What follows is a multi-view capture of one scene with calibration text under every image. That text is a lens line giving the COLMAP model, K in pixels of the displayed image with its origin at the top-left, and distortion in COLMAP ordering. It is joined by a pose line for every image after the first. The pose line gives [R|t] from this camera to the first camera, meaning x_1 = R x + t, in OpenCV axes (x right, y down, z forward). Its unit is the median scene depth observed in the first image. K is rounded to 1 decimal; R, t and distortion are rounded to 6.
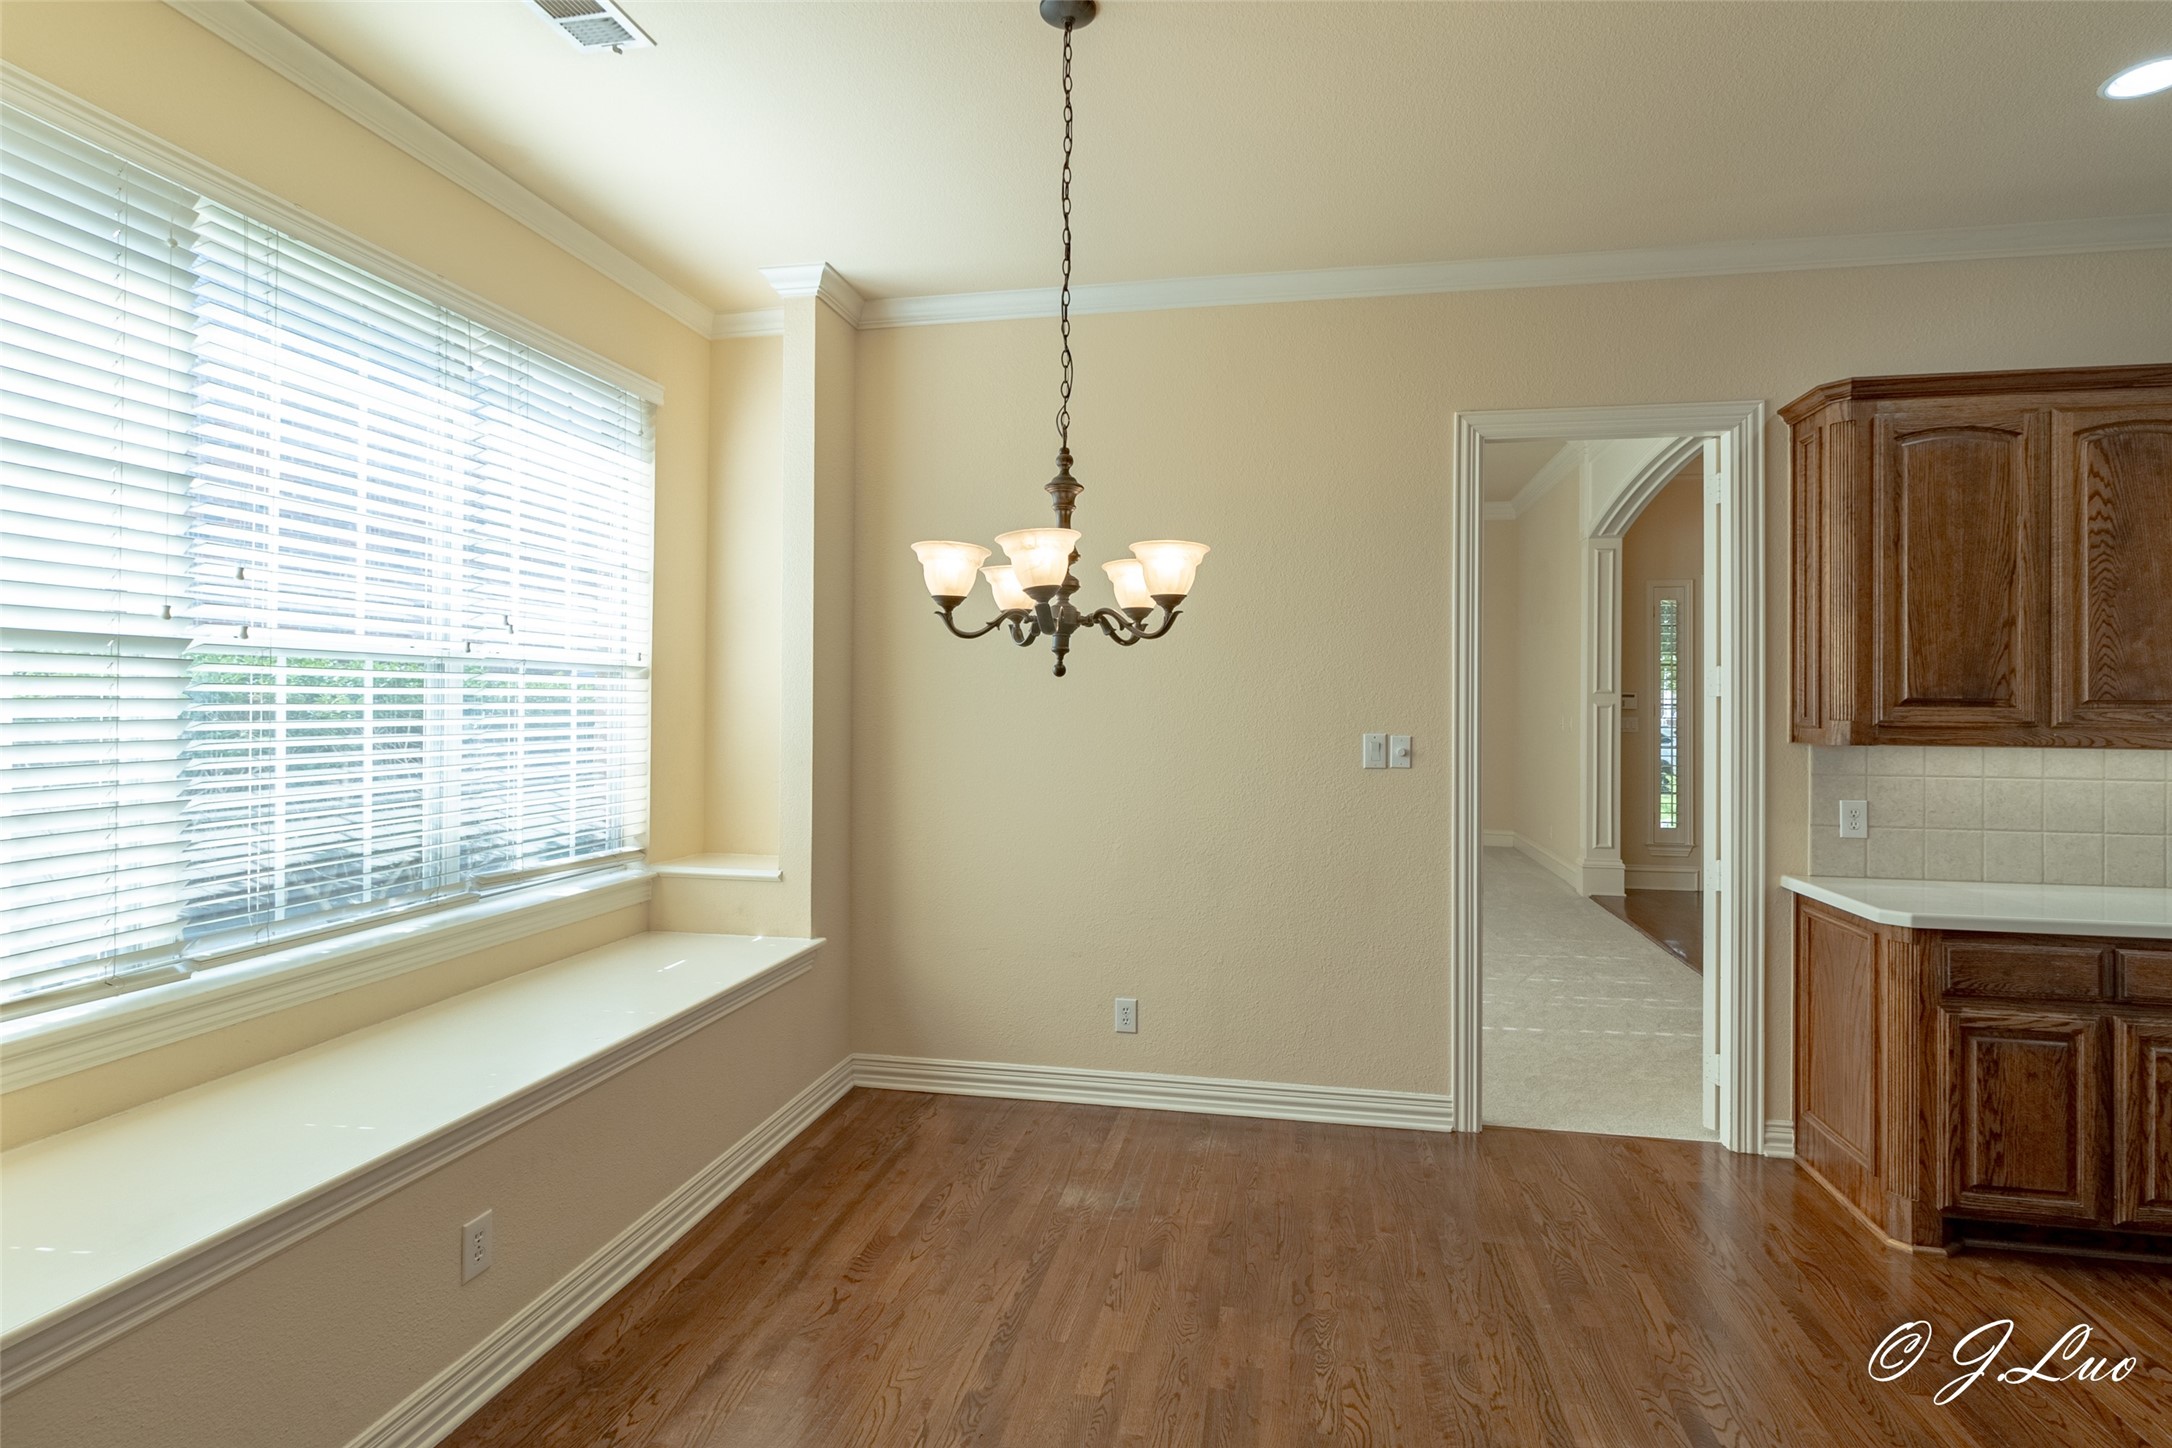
lens RADIAL K [[1053.3, 0, 1085.0], [0, 1053.3, 691.7], [0, 0, 1]] dist [-0.001663, -0.000758]
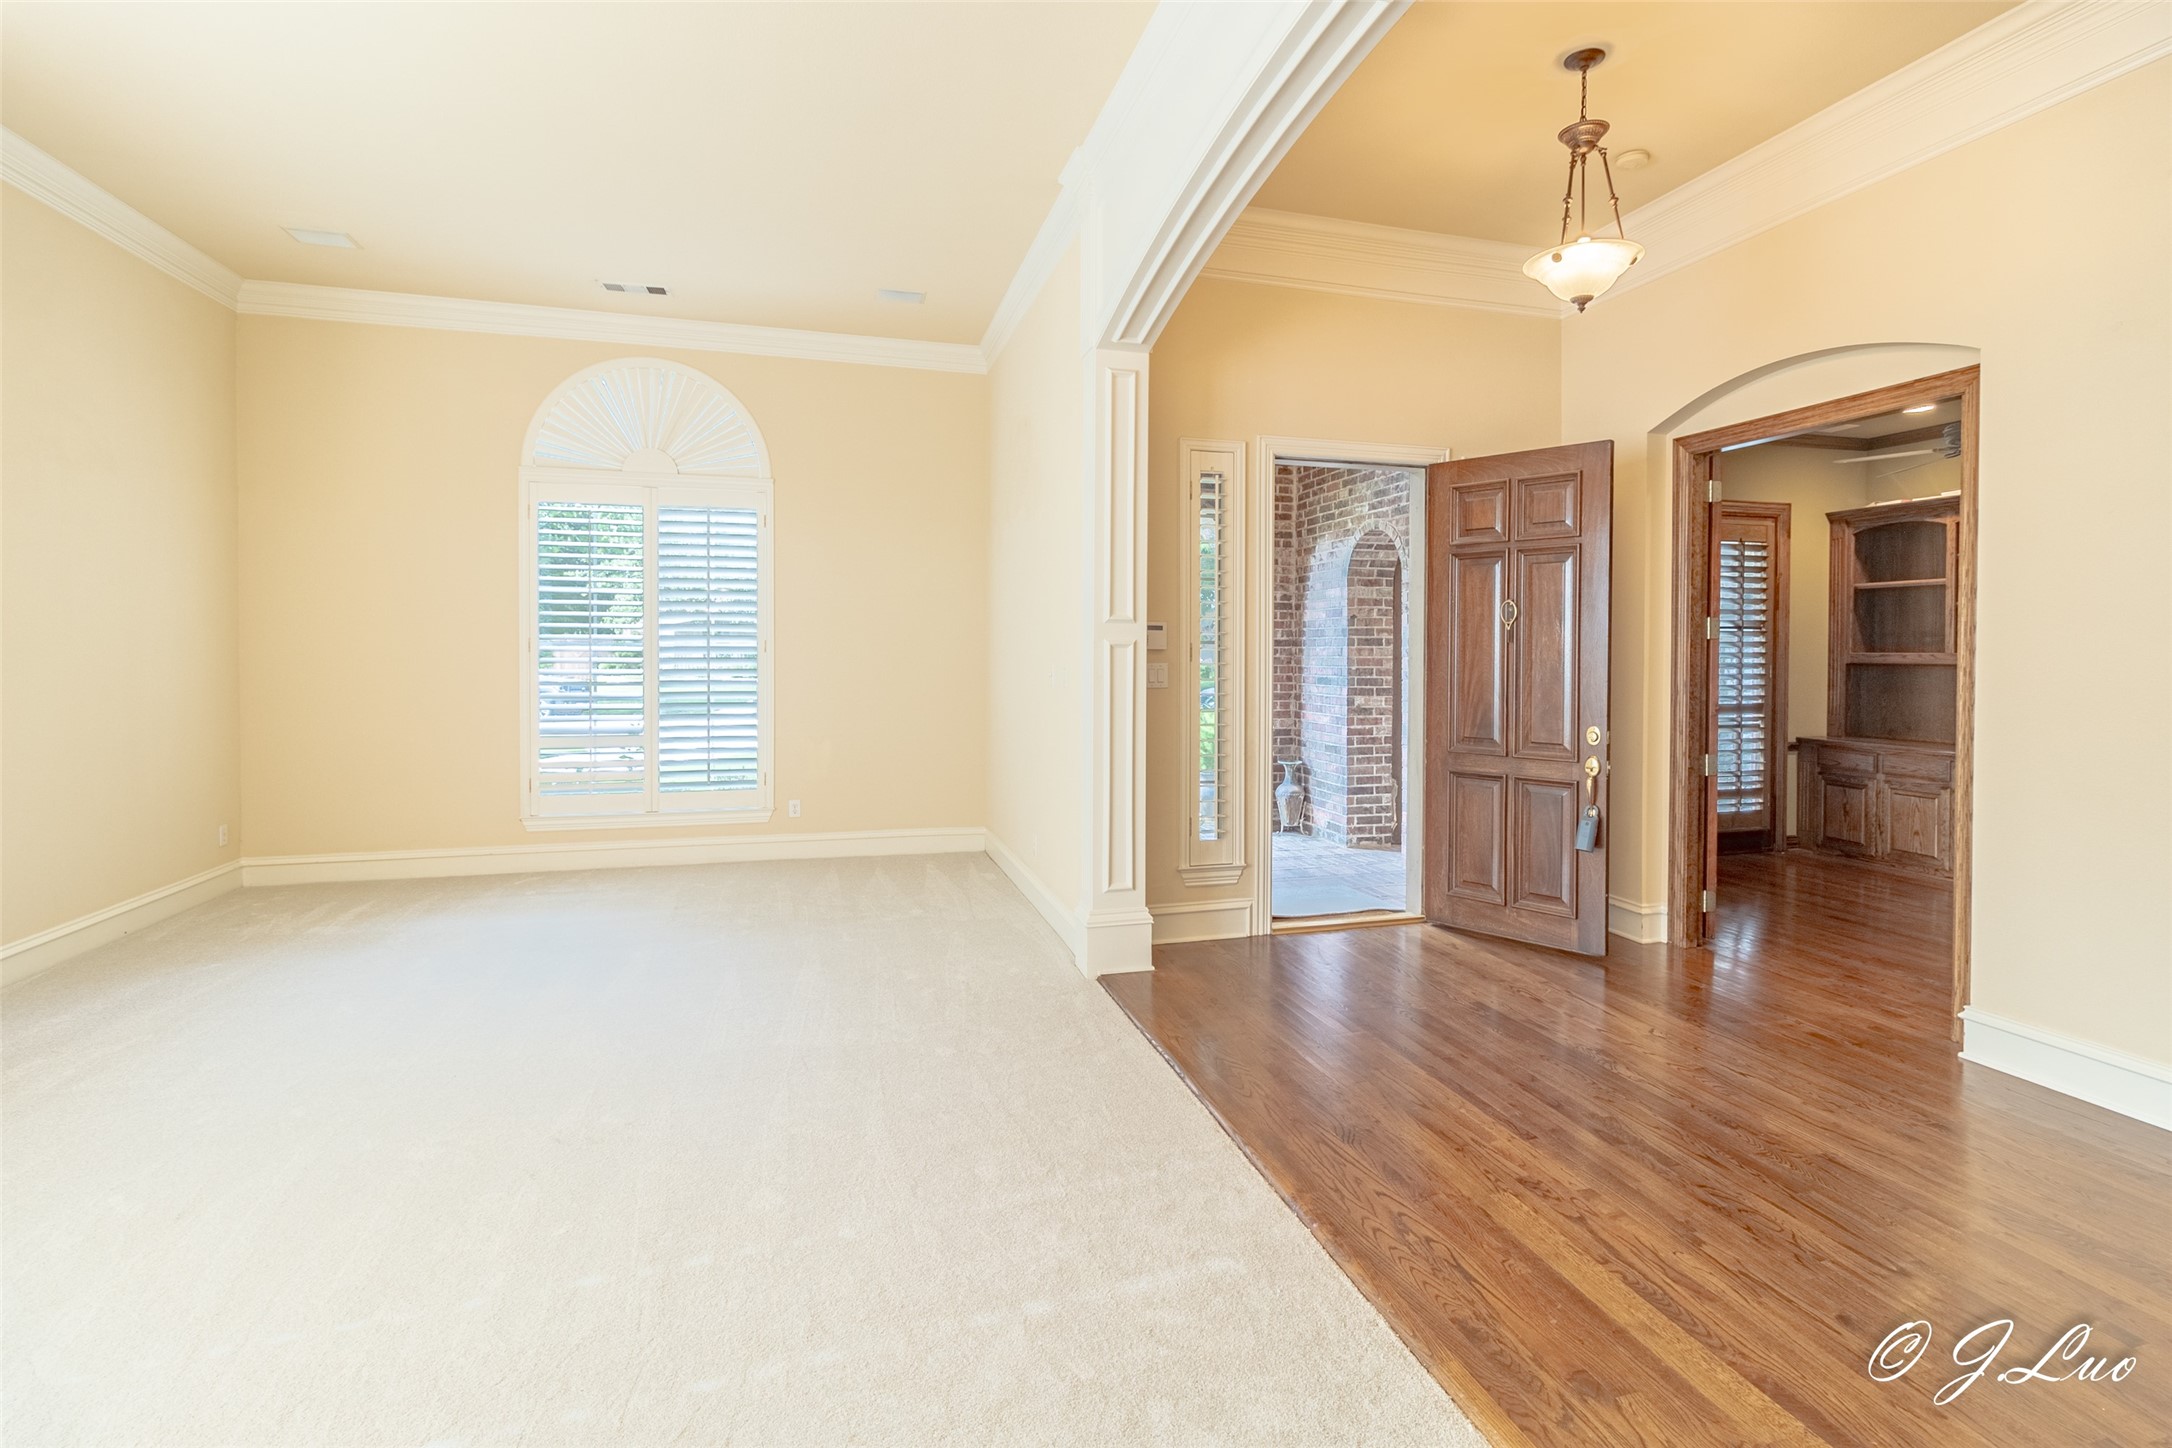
lens RADIAL K [[1010.4, 0, 1092.2], [0, 1010.4, 677.2], [0, 0, 1]] dist [-0.001063, -0.000300]
pose [[0.889751, -0.019441, 0.456032, 0.601243], [0.001400, 0.999204, 0.039866, 0.024631], [-0.456444, -0.034832, 0.889070, 1.365612]]
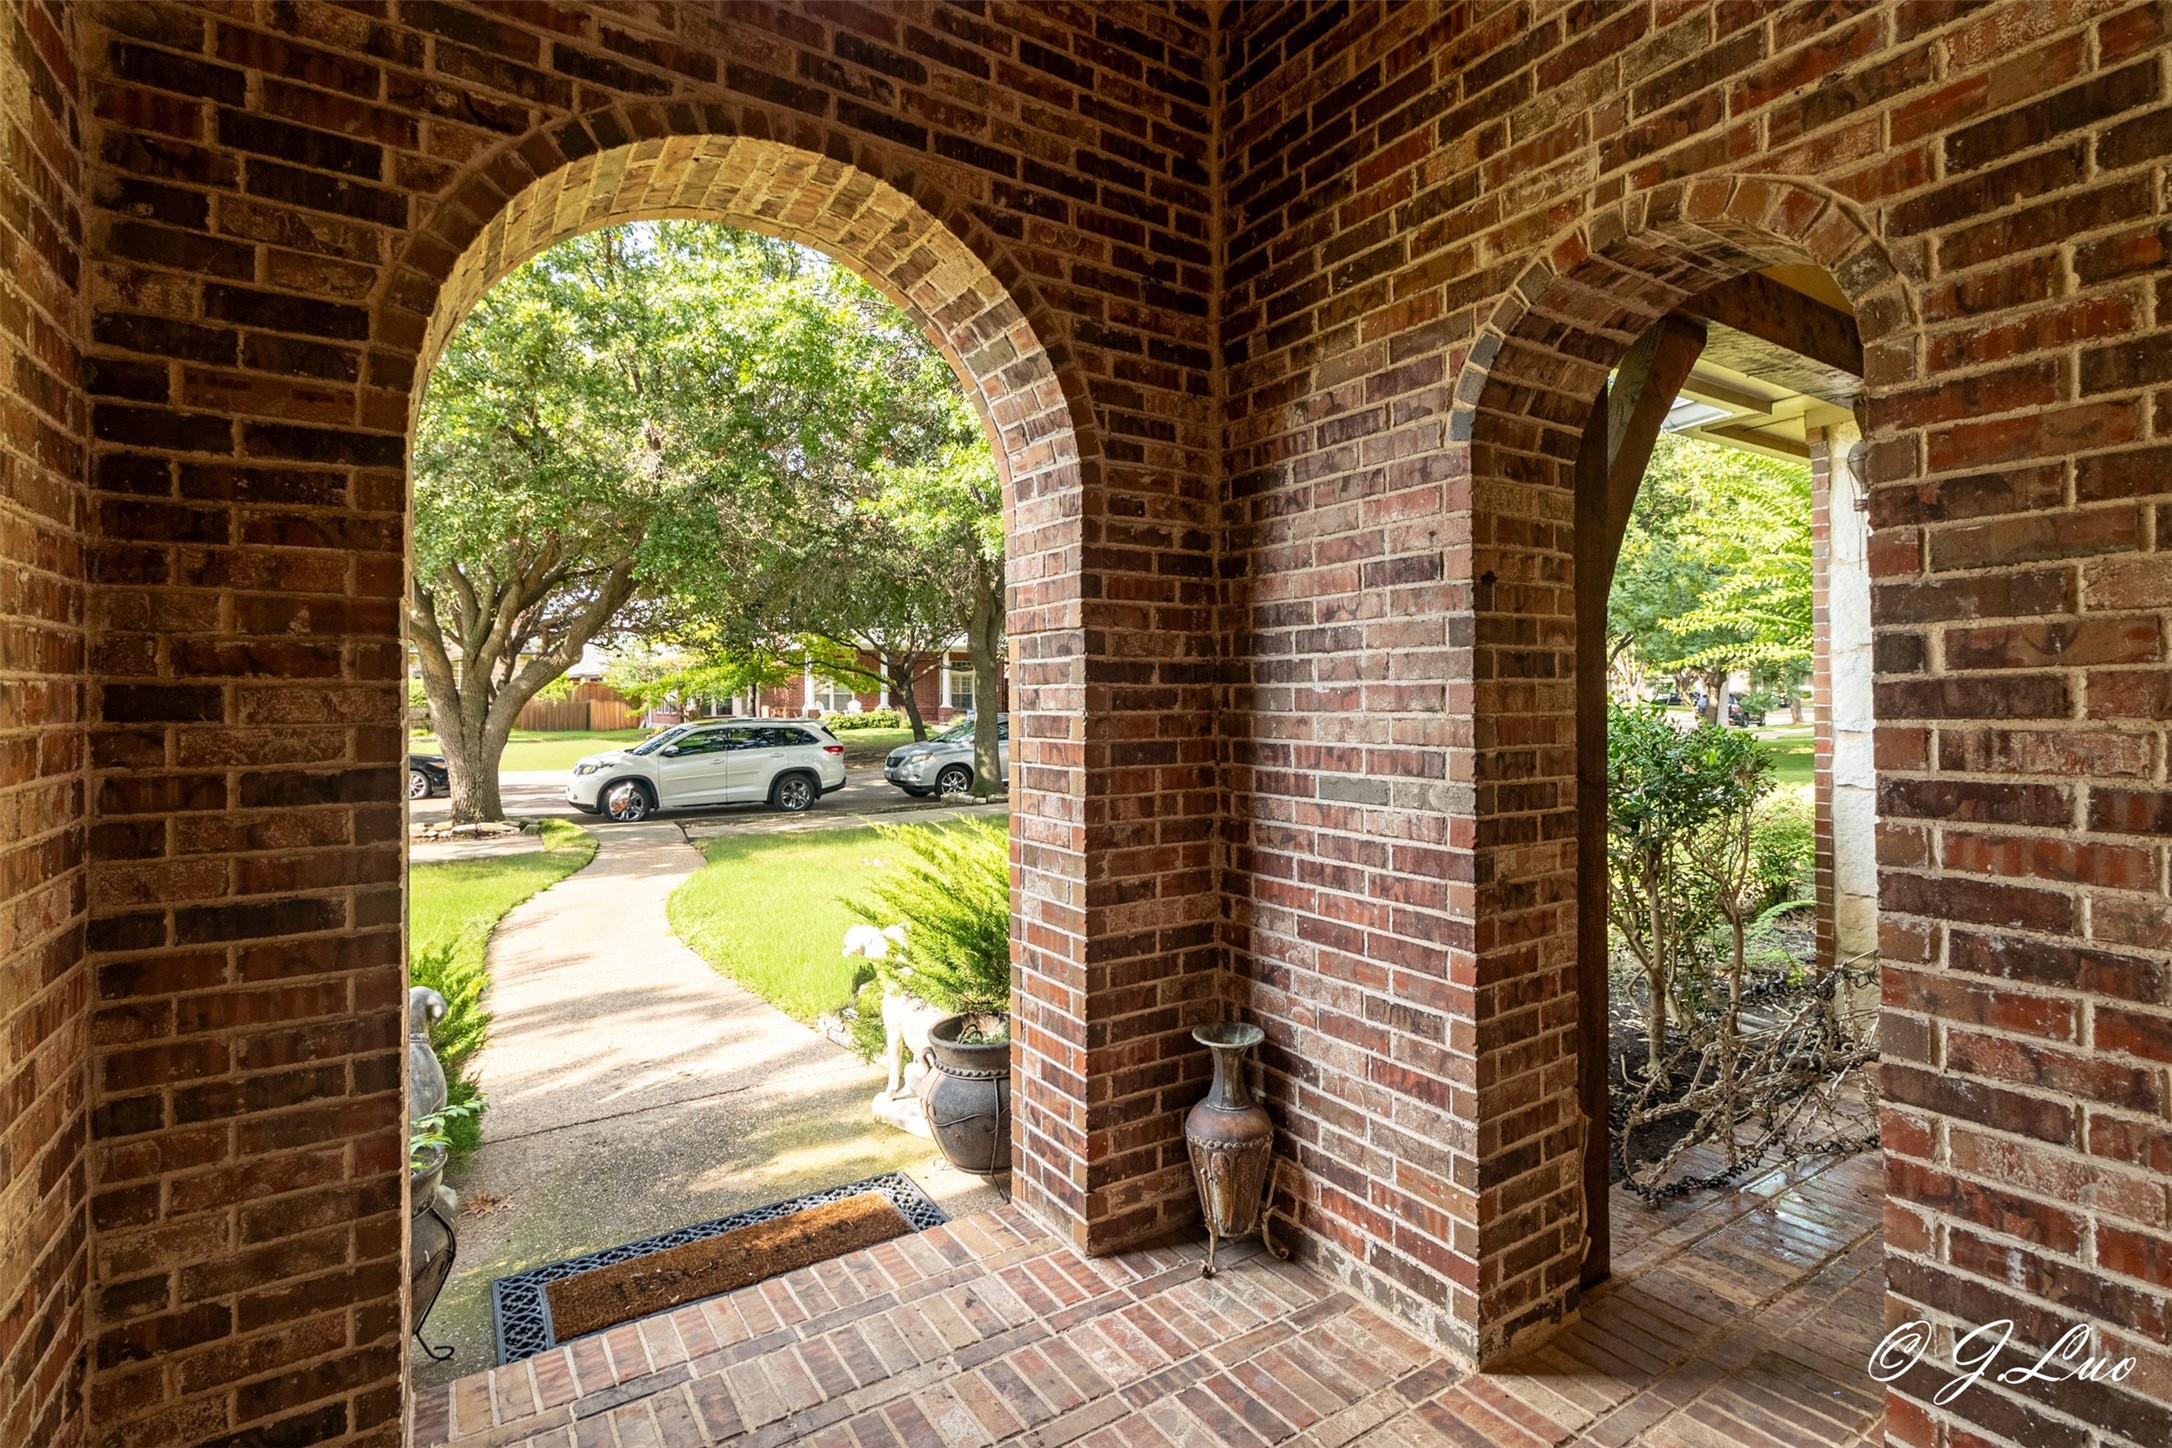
lens RADIAL K [[1010.4, 0, 1092.2], [0, 1010.4, 677.2], [0, 0, 1]] dist [-0.001063, -0.000300]
pose [[0.704671, -0.005265, 0.709515, 1.595757], [0.008034, 0.999968, -0.000559, 0.045752], [-0.709489, 0.006094, 0.704690, 2.988288]]
